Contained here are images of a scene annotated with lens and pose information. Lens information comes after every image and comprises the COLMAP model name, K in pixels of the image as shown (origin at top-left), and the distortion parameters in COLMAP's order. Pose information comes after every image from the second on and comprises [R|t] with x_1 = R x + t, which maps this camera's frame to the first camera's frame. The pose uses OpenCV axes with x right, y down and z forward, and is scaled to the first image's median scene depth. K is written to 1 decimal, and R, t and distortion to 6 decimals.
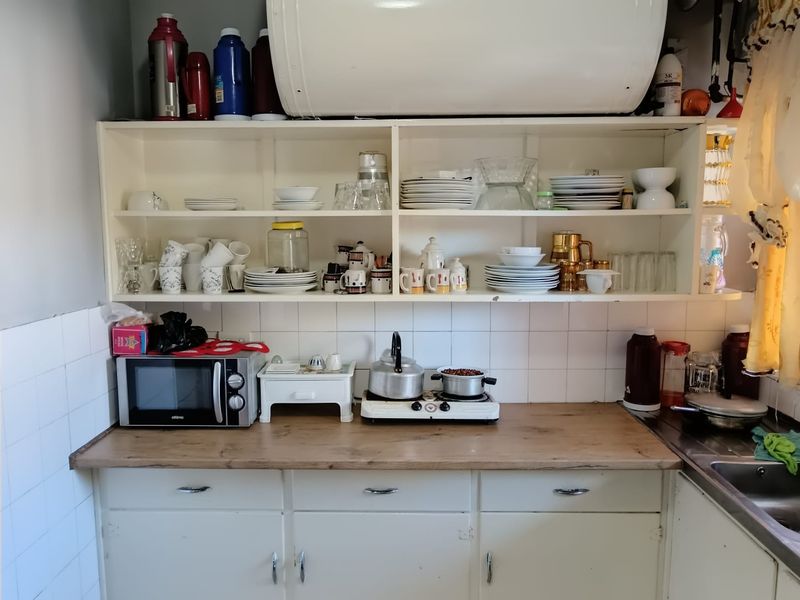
lens RADIAL K [[619.7, 0, 399.9], [0, 619.7, 298.7], [0, 0, 1]] dist [-0.004131, 0.009112]
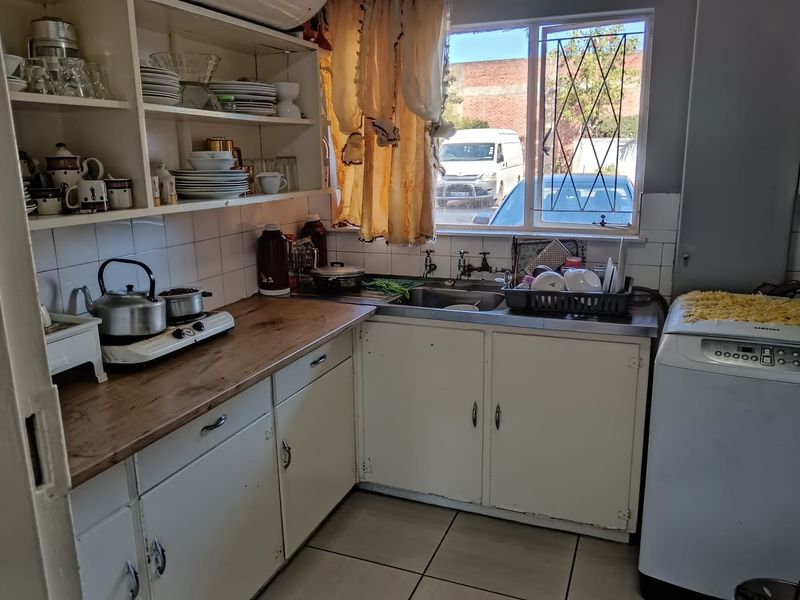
lens RADIAL K [[619.7, 0, 401.9], [0, 619.7, 300.9], [0, 0, 1]] dist [-0.004131, 0.009112]
pose [[0.353359, -0.212200, 0.911103, -0.655261], [0.125623, 0.975876, 0.178565, 0.010082], [-0.927014, 0.051358, 0.371492, 0.376336]]
